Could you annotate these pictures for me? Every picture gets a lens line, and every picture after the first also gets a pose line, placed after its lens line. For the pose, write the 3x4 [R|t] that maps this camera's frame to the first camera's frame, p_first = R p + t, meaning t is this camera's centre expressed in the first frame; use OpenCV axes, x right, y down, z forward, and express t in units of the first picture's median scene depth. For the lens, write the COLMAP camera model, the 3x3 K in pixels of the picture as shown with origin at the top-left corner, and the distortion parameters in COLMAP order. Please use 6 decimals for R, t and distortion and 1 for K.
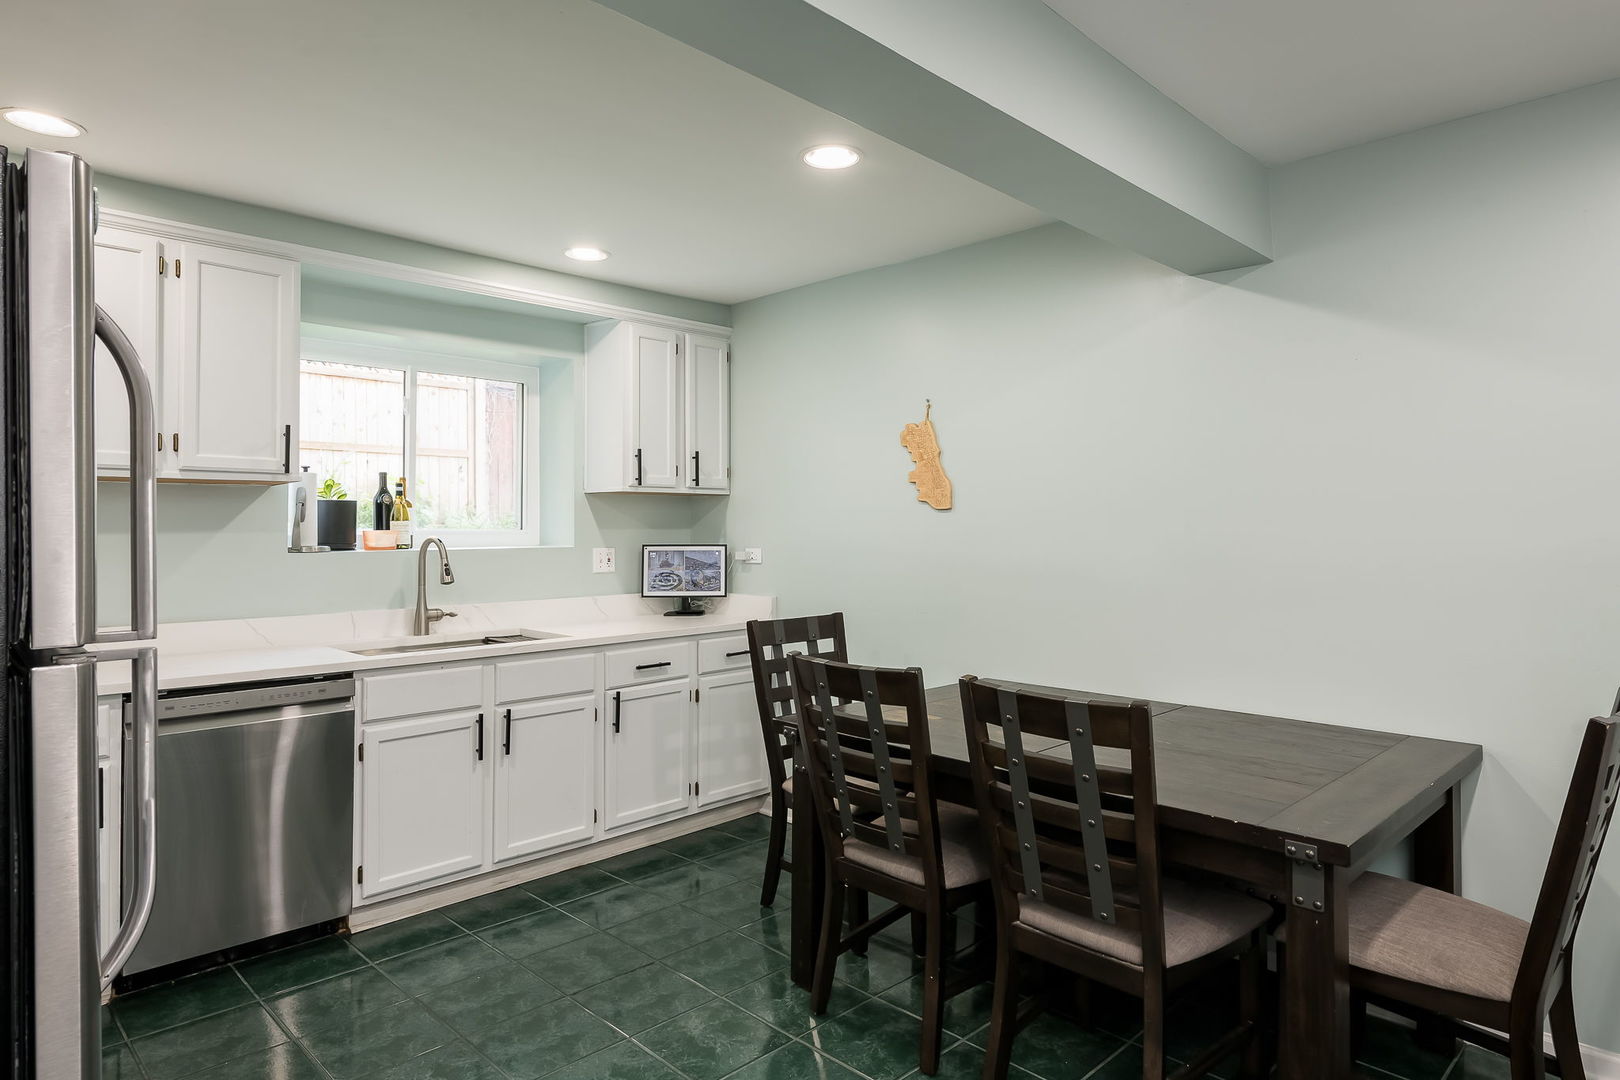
lens RADIAL K [[1012.4, 0, 801.8], [0, 1012.4, 522.8], [0, 0, 1]] dist [0.051714, -0.003933]
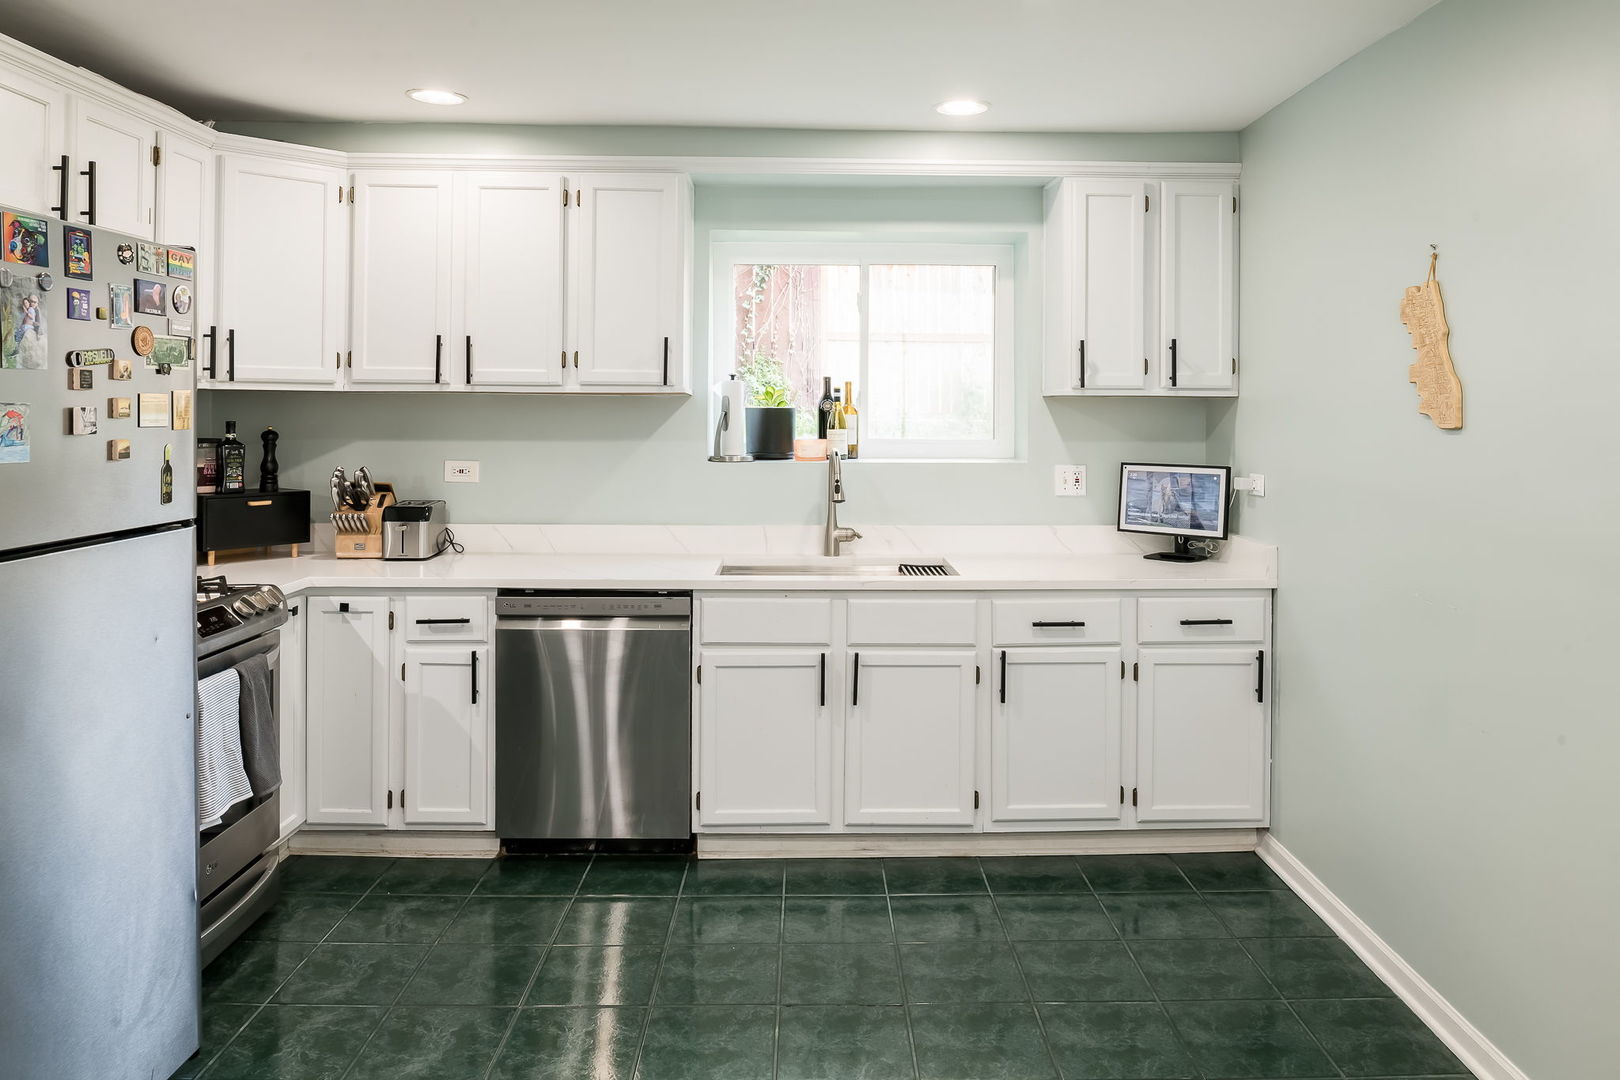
lens RADIAL K [[1105.5, 0, 802.6], [0, 1105.5, 424.8], [0, 0, 1]] dist [-0.020711, -0.020555]
pose [[0.716508, 0.004502, -0.697565, 0.297593], [-0.004250, 0.999989, 0.002089, -0.009831], [0.697566, 0.001468, 0.716519, 0.274048]]
